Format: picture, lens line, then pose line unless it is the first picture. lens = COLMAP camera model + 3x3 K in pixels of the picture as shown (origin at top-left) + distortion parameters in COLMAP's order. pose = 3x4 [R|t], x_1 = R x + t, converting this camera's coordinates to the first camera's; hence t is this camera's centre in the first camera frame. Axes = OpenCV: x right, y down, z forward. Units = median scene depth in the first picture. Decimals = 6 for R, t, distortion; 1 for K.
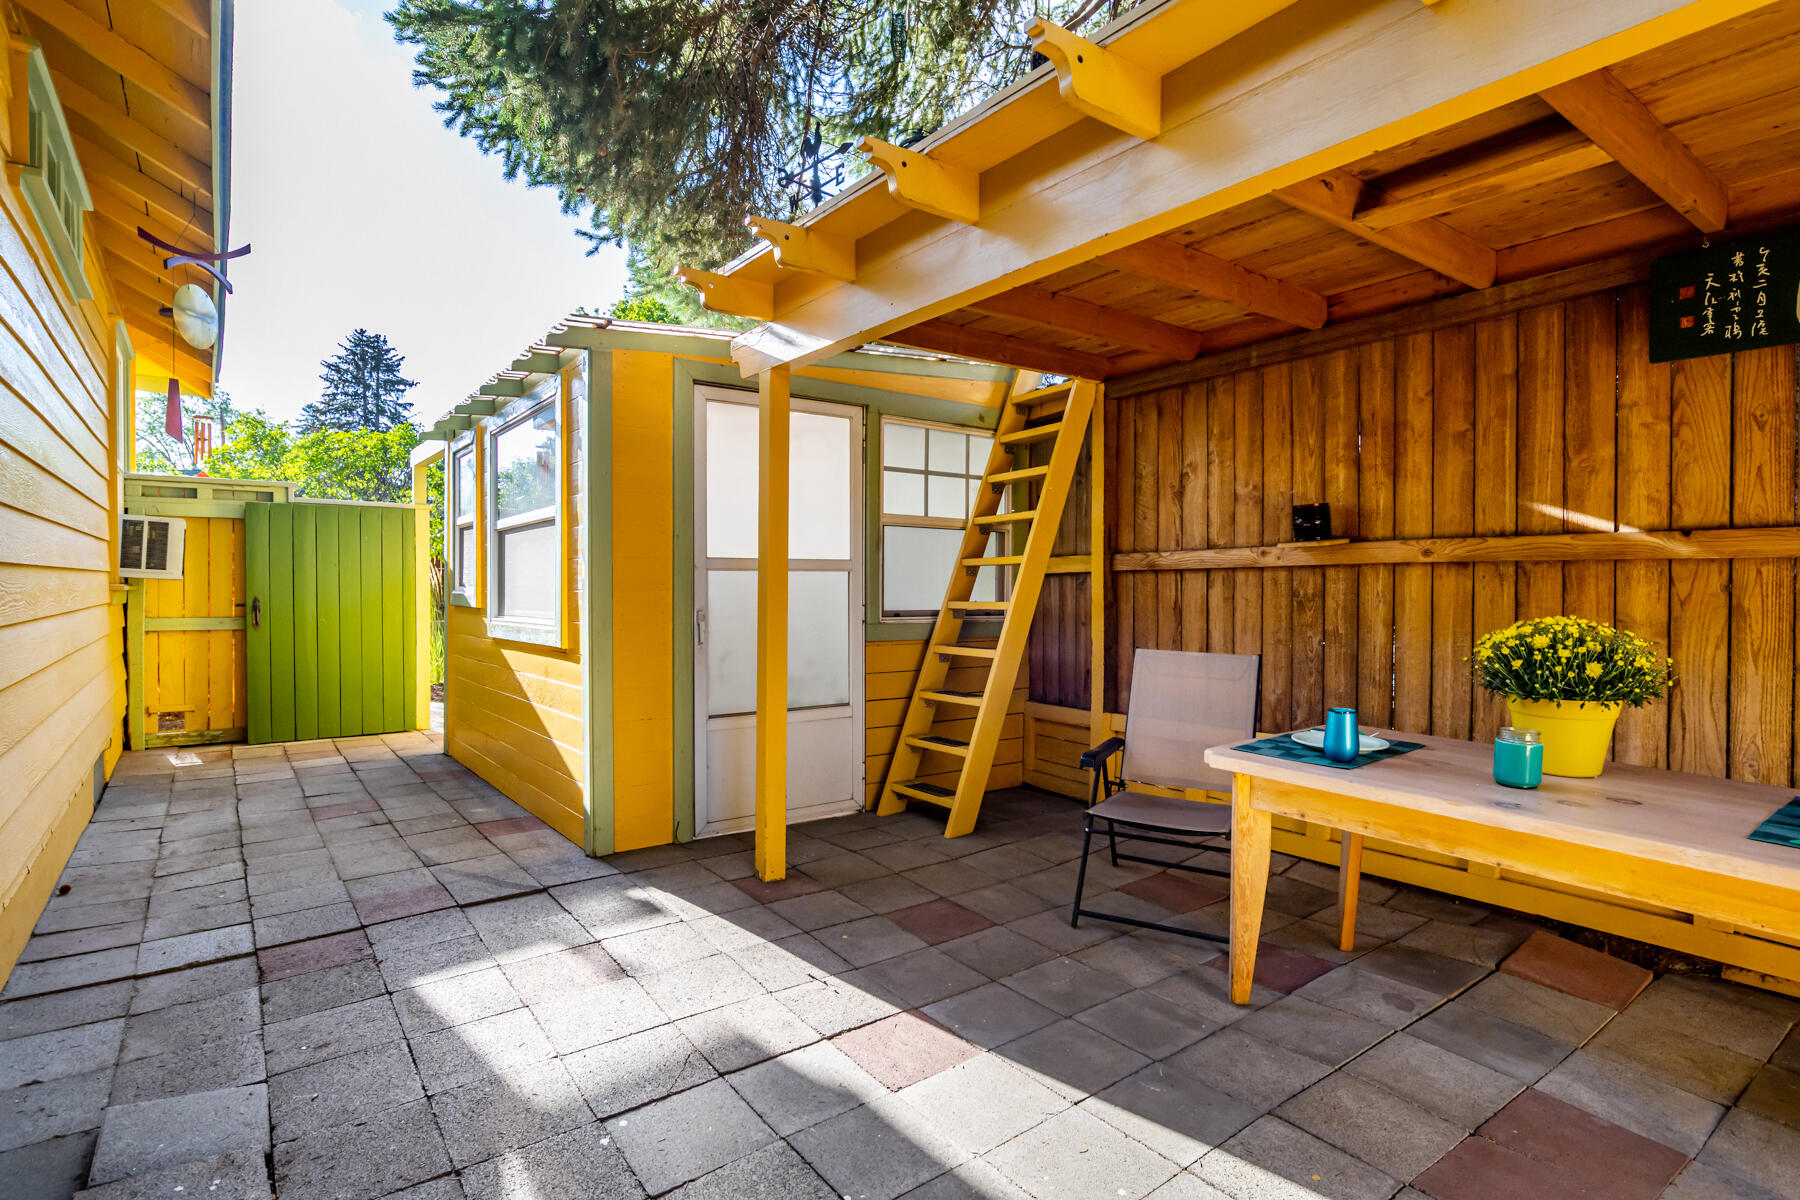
lens RADIAL K [[936.8, 0, 900.0], [0, 936.8, 600.0], [0, 0, 1]] dist [-0.014489, 0.000343]
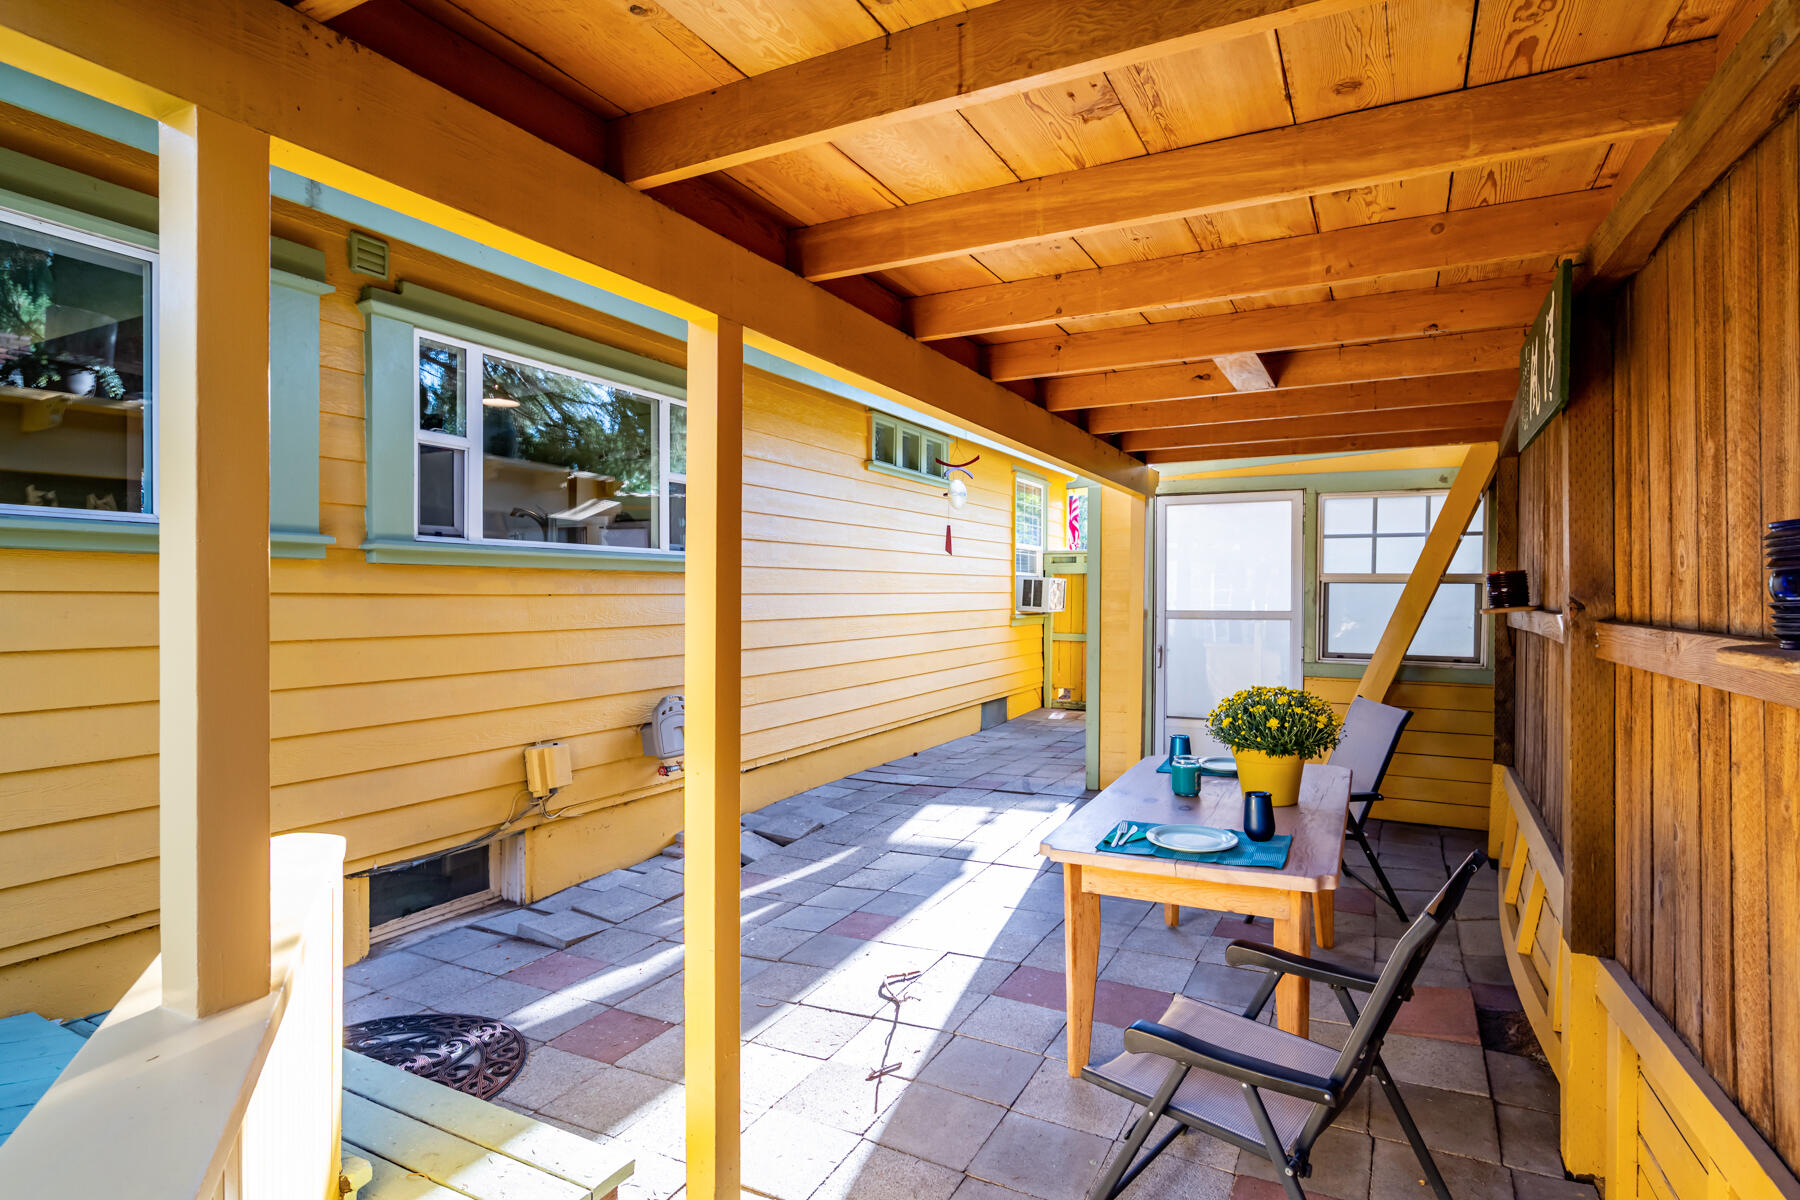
lens RADIAL K [[936.8, 0, 900.0], [0, 936.8, 600.0], [0, 0, 1]] dist [-0.014489, 0.000343]
pose [[0.433991, 0.005615, -0.900900, 0.850948], [-0.013798, 0.999905, -0.000415, -0.049488], [0.900812, 0.012611, 0.434027, -0.032105]]
